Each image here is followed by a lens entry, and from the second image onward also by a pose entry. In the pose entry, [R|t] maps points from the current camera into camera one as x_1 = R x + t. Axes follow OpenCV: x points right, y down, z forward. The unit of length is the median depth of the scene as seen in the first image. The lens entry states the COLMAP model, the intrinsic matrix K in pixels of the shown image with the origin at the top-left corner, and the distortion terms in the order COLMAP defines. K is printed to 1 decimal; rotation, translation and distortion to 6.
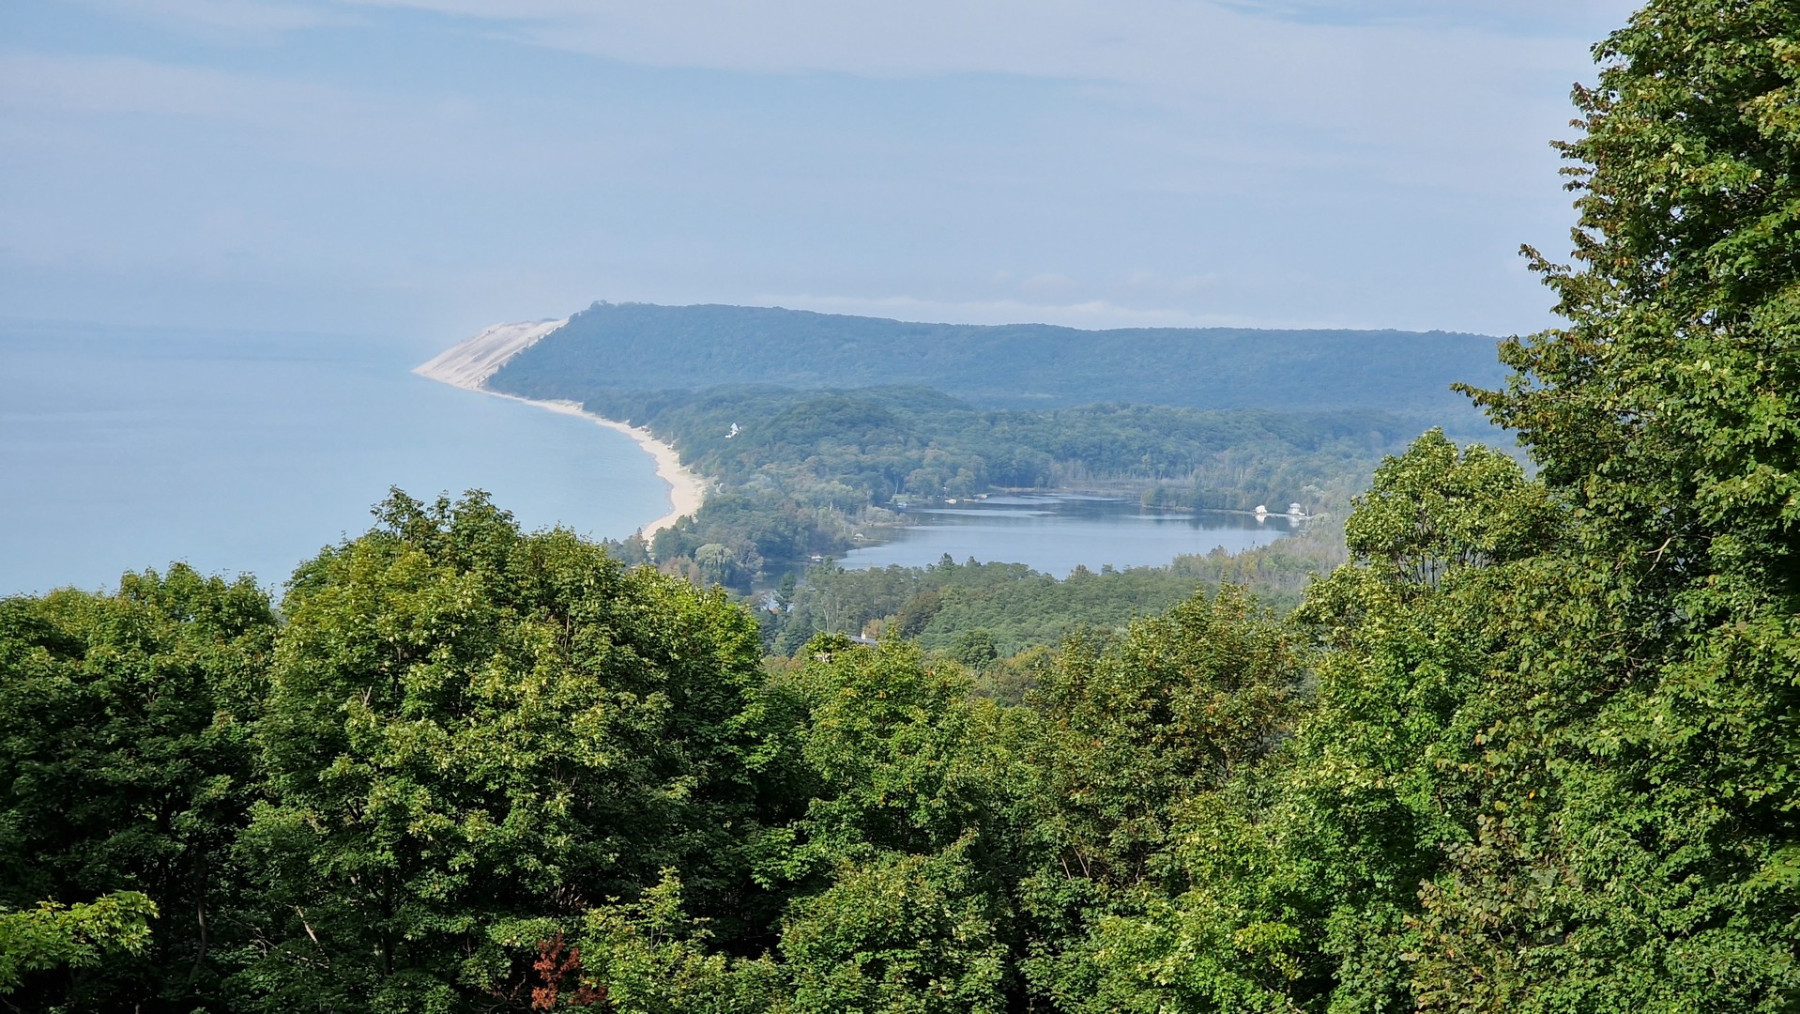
lens RADIAL K [[4043.3, 0, 898.4], [0, 4043.3, 508.7], [0, 0, 1]] dist [-0.467890, 0.000000]
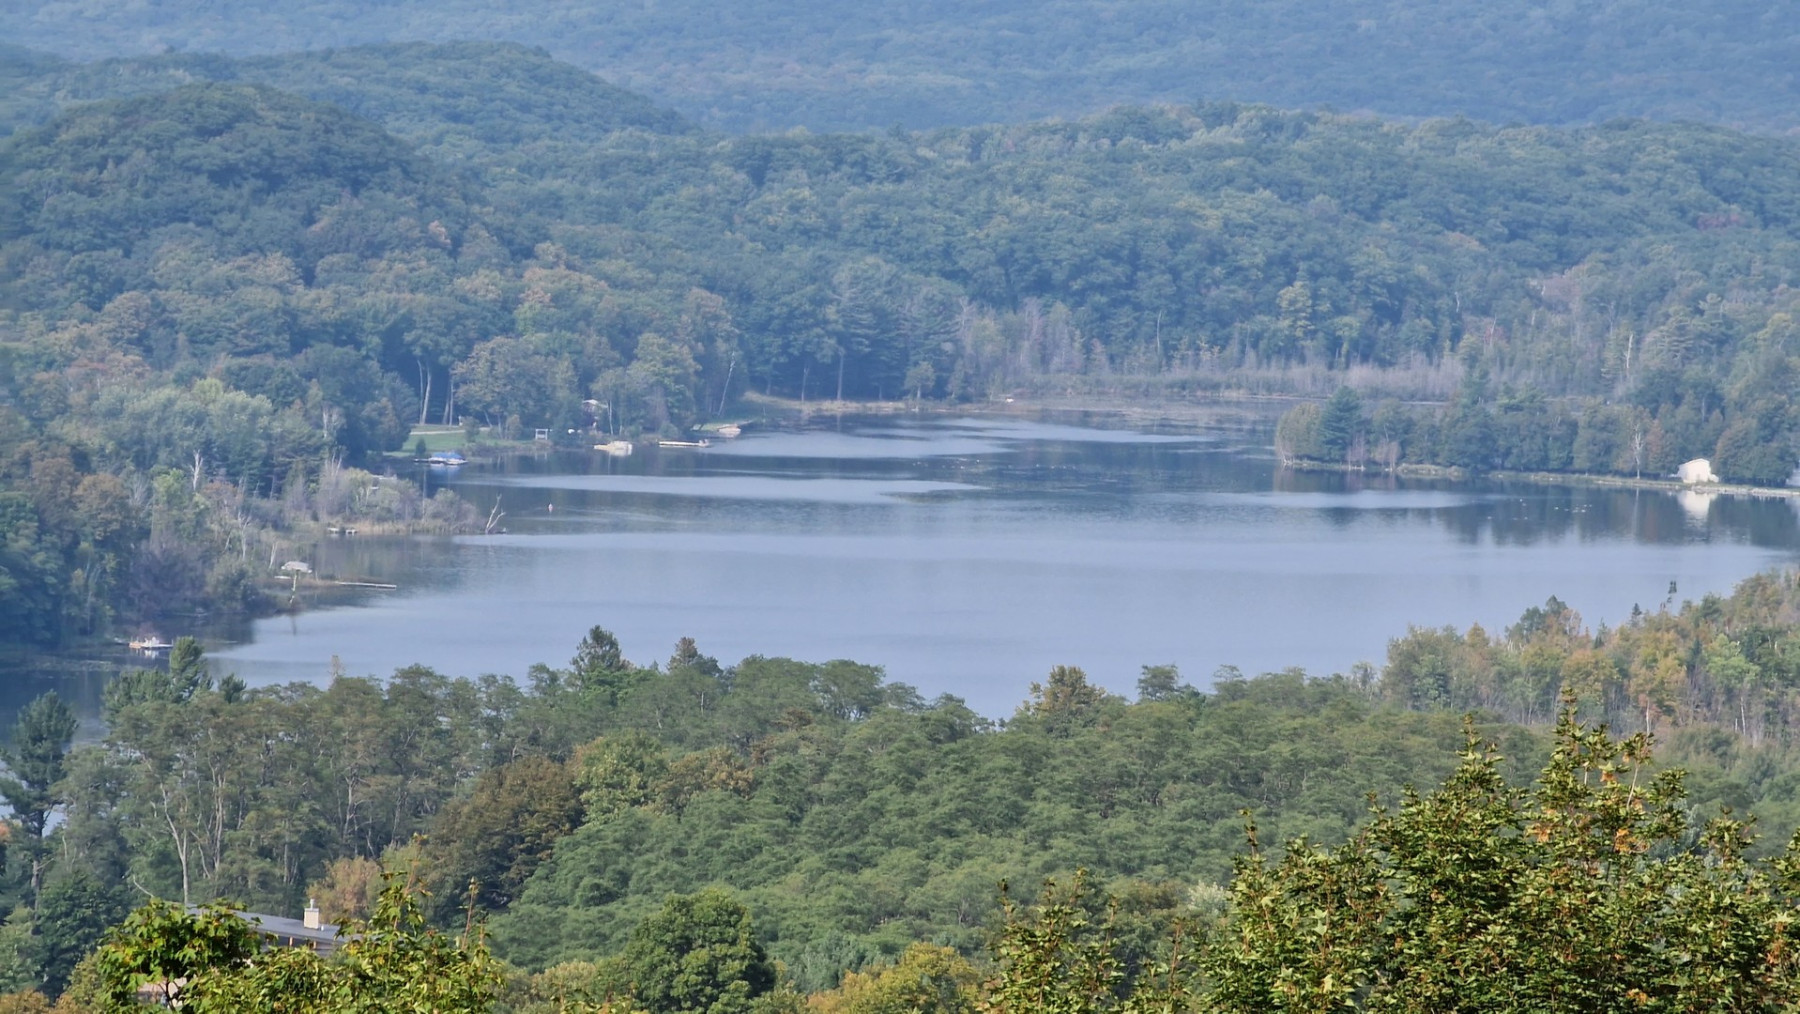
lens RADIAL K [[12454.9, 0, 909.0], [0, 12454.9, 511.0], [0, 0, 1]] dist [1.032024, 0.000000]
pose [[0.998994, -0.002708, 0.044762, -0.005853], [0.002699, 0.999996, 0.000274, 0.002514], [-0.044763, -0.000153, 0.998998, 0.113344]]
